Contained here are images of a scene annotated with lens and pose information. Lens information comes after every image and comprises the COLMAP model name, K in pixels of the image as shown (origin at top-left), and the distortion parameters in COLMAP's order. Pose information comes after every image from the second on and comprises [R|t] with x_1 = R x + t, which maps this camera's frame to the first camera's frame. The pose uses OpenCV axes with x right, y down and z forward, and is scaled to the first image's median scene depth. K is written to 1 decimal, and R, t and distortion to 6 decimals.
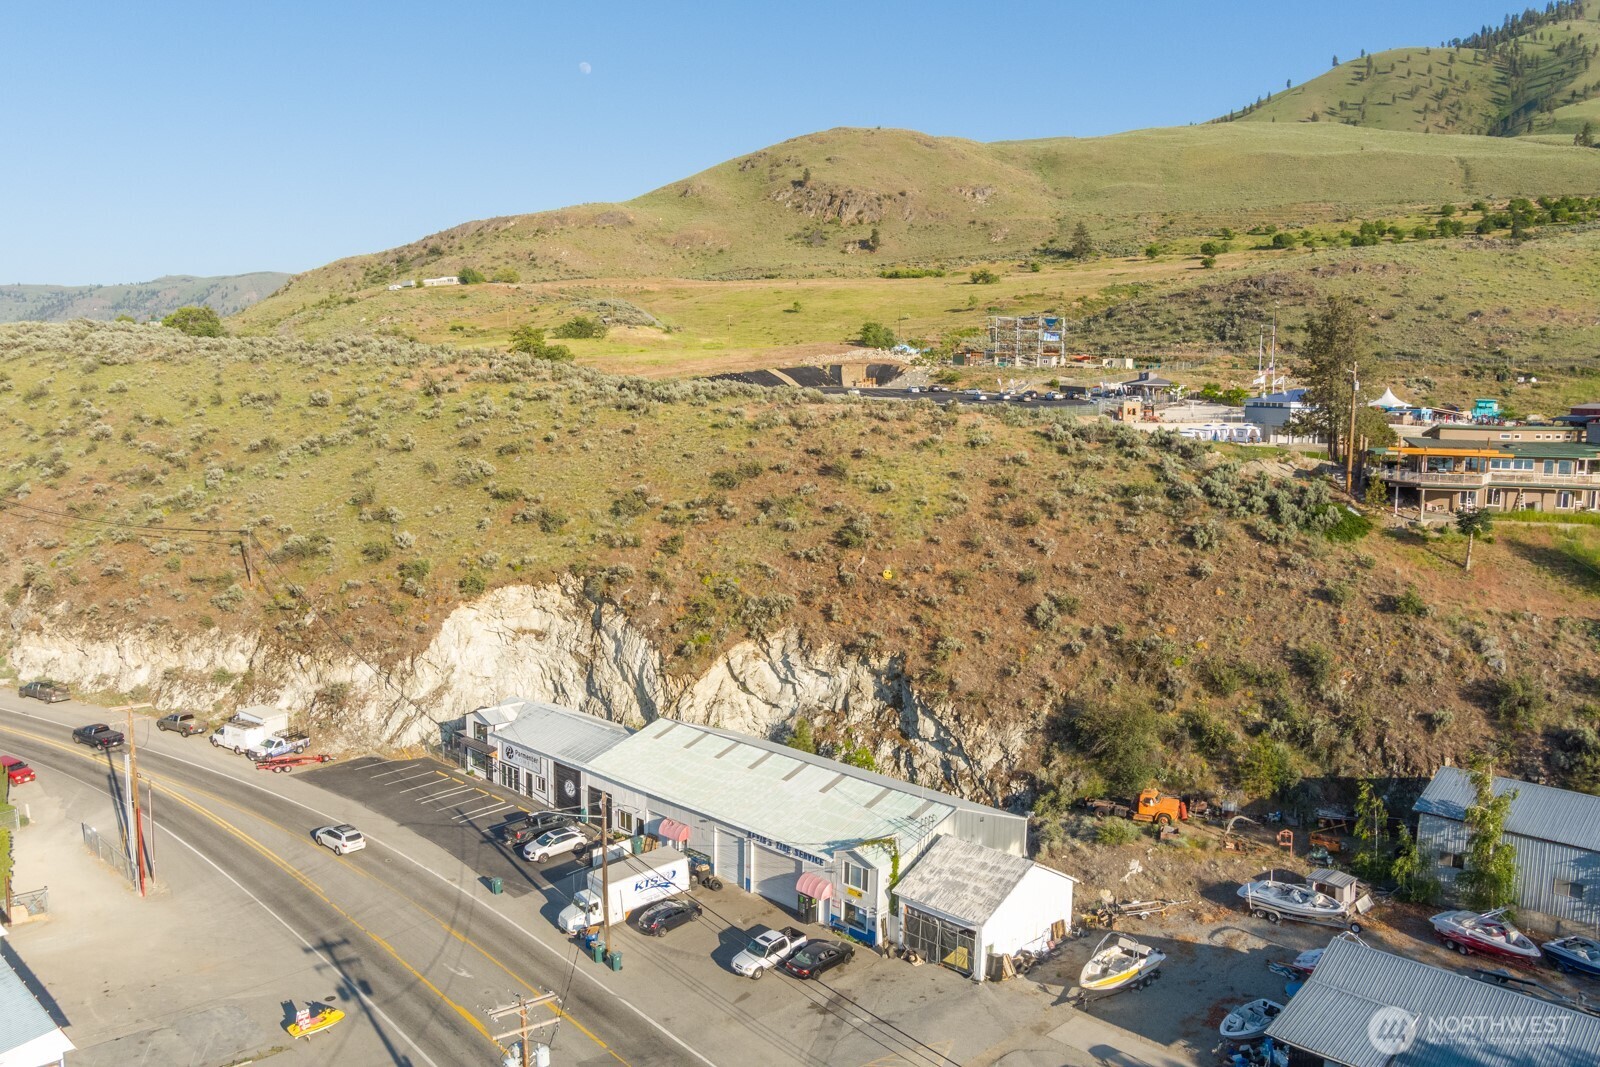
lens RADIAL K [[1288.1, 0, 802.2], [0, 1288.1, 559.8], [0, 0, 1]] dist [-0.066965, 0.005442]
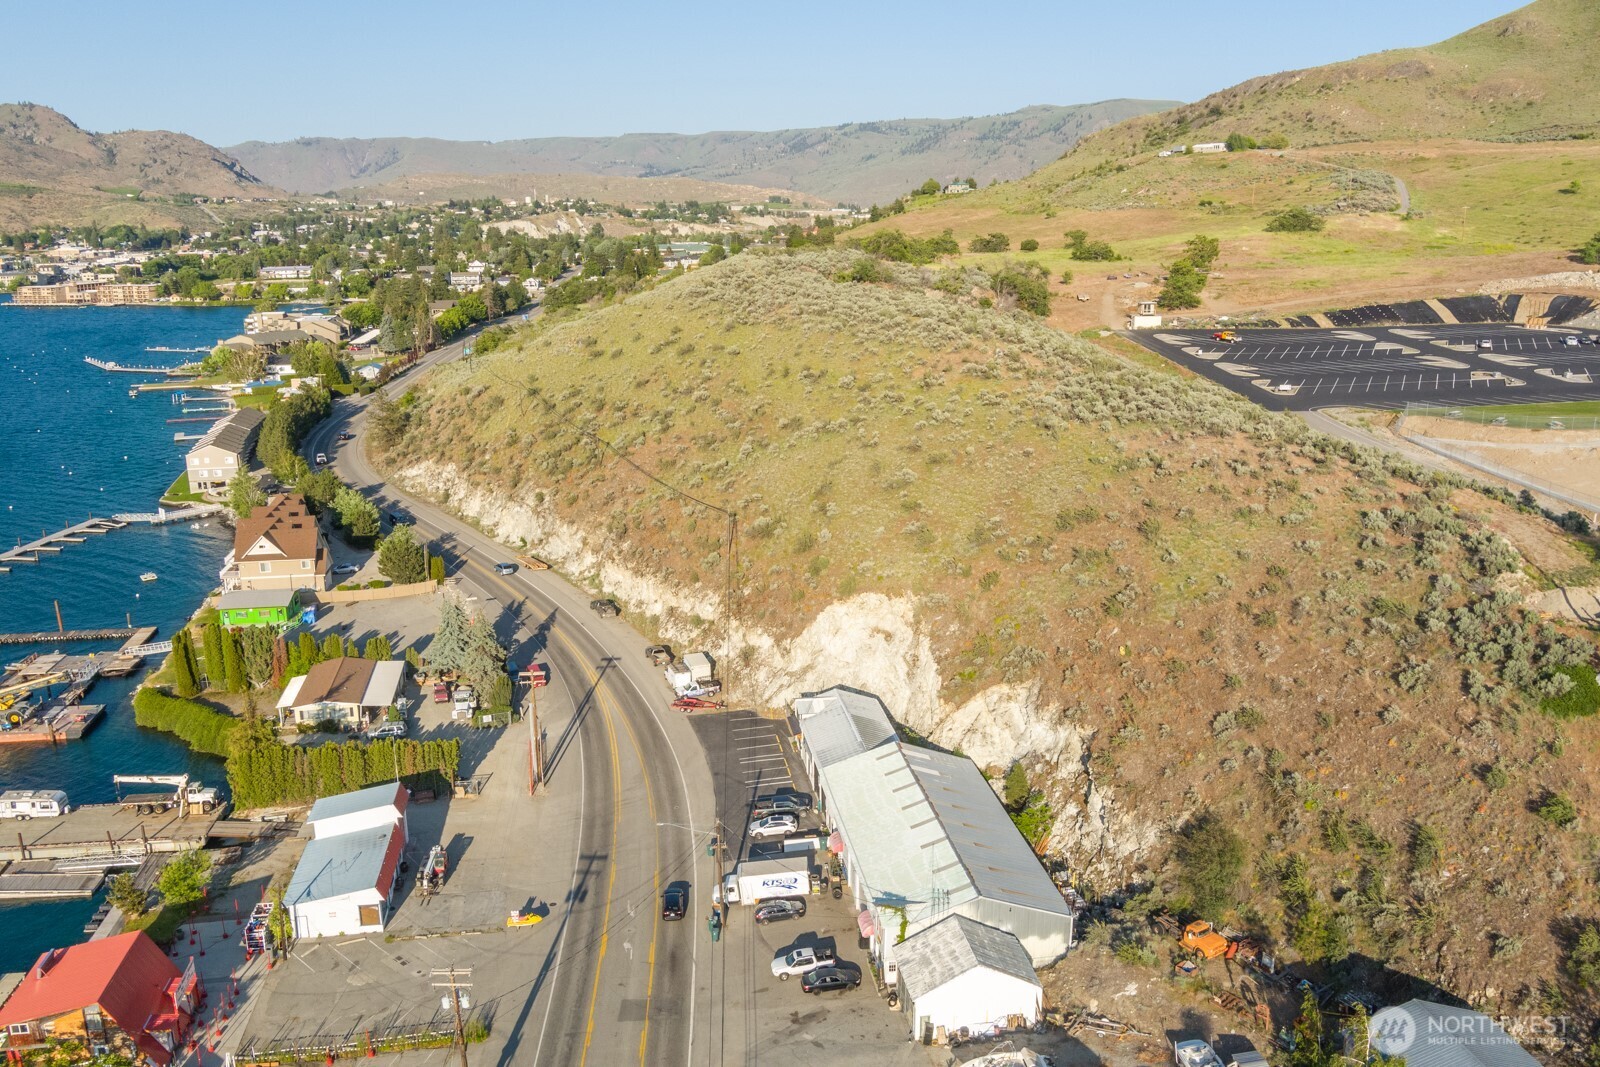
lens RADIAL K [[1287.8, 0, 800.4], [0, 1287.8, 557.0], [0, 0, 1]] dist [-0.076066, 0.029744]
pose [[0.808351, 0.142289, -0.571247, 0.440148], [-0.067169, 0.986306, 0.150625, -0.205671], [0.584857, -0.083387, 0.806839, -0.032696]]
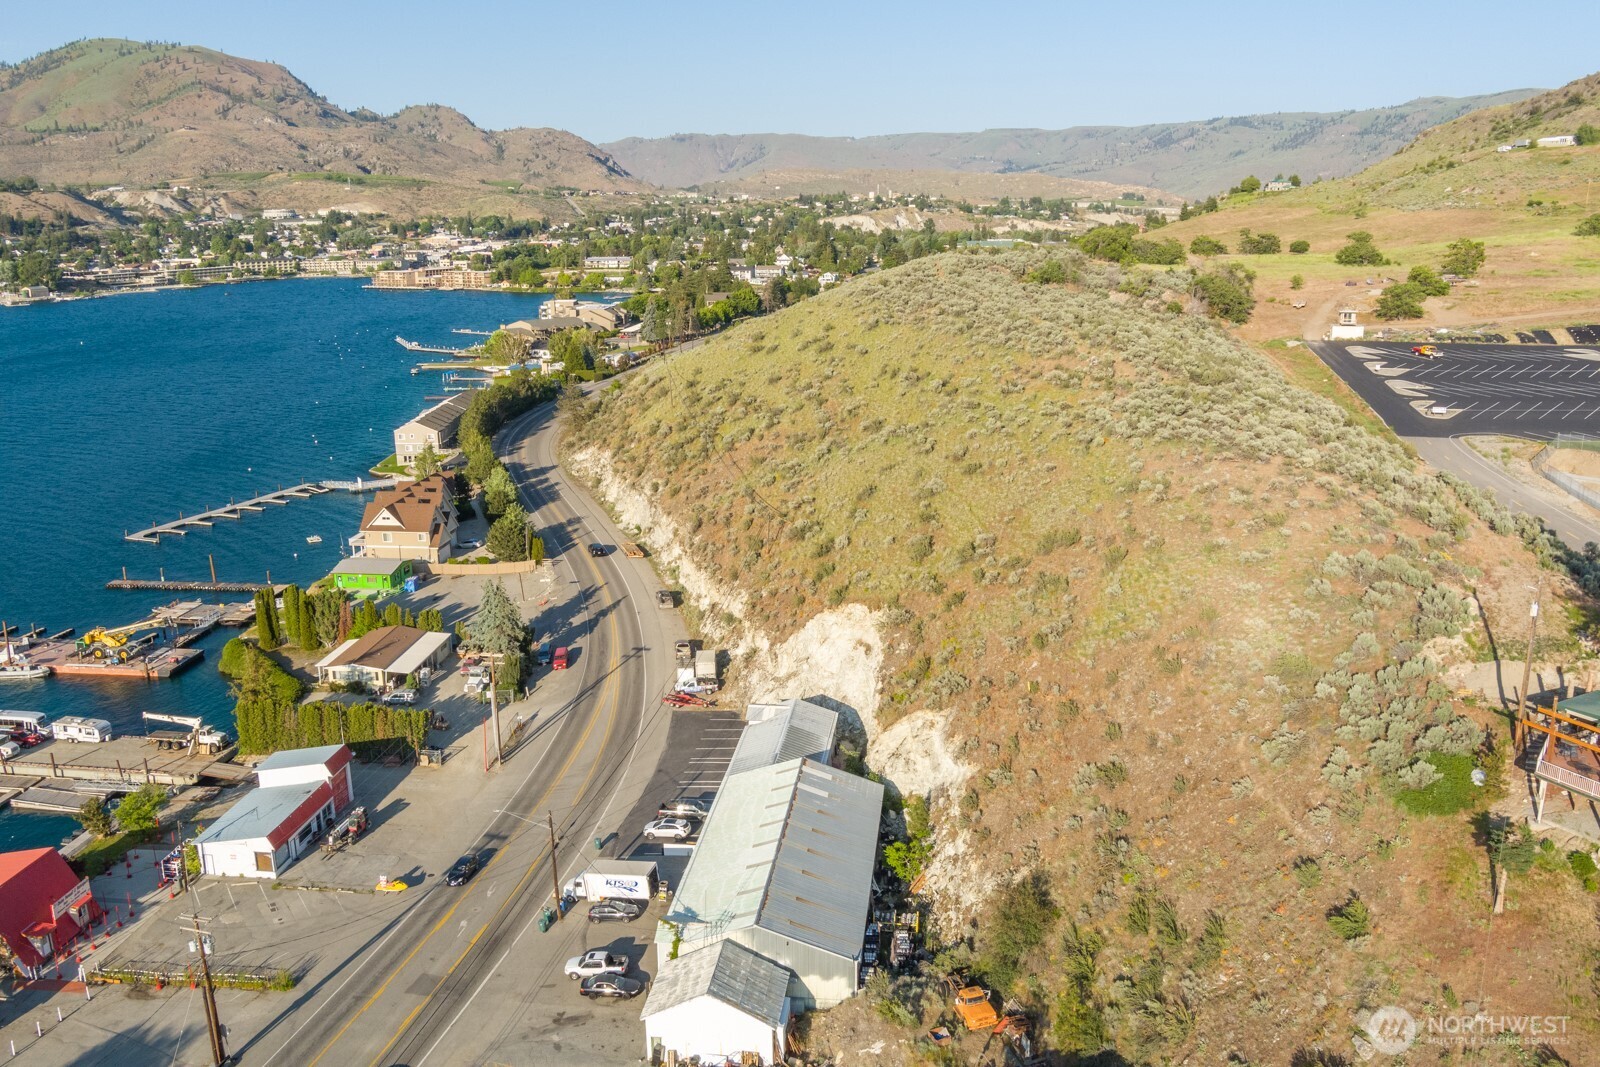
lens RADIAL K [[1287.8, 0, 800.4], [0, 1287.8, 557.0], [0, 0, 1]] dist [-0.076066, 0.029744]
pose [[0.623269, 0.194500, -0.757434, 0.674696], [-0.093522, 0.980163, 0.174738, -0.239675], [0.776395, -0.038072, 0.629096, 0.219708]]
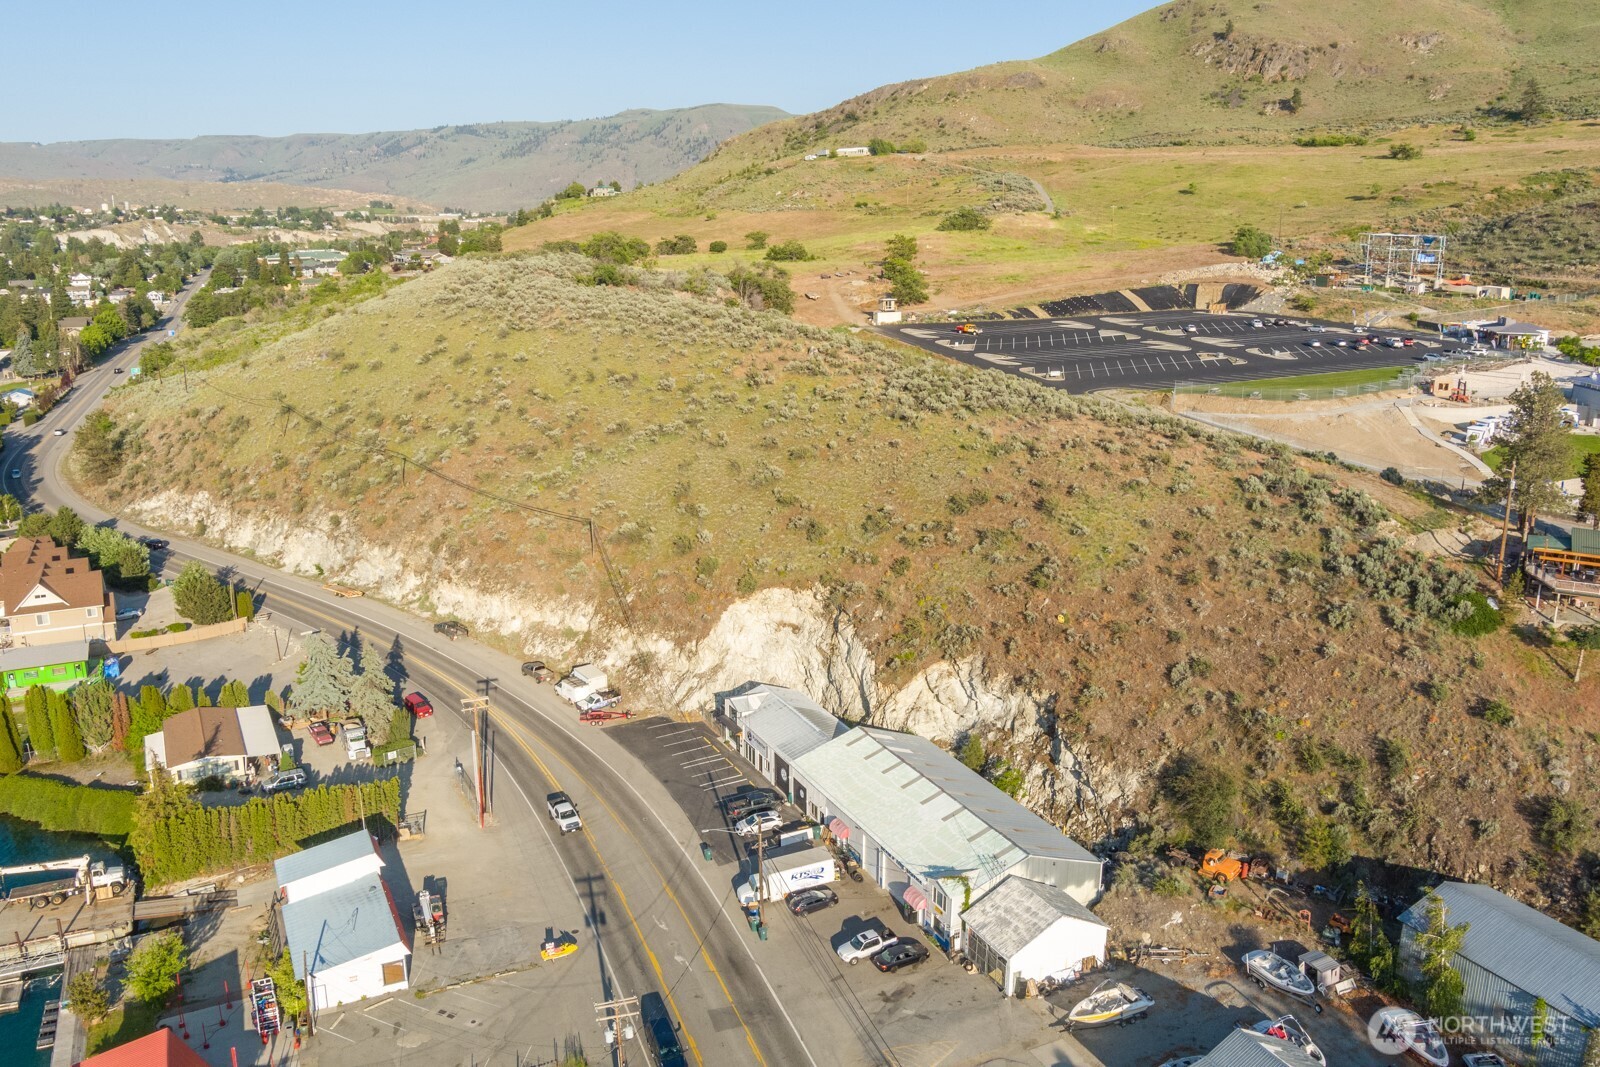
lens RADIAL K [[1287.8, 0, 800.4], [0, 1287.8, 557.0], [0, 0, 1]] dist [-0.076066, 0.029744]
pose [[0.945258, 0.073744, -0.317882, 0.203266], [-0.032246, 0.990472, 0.133888, -0.188487], [0.324727, -0.116309, 0.938629, -0.174331]]
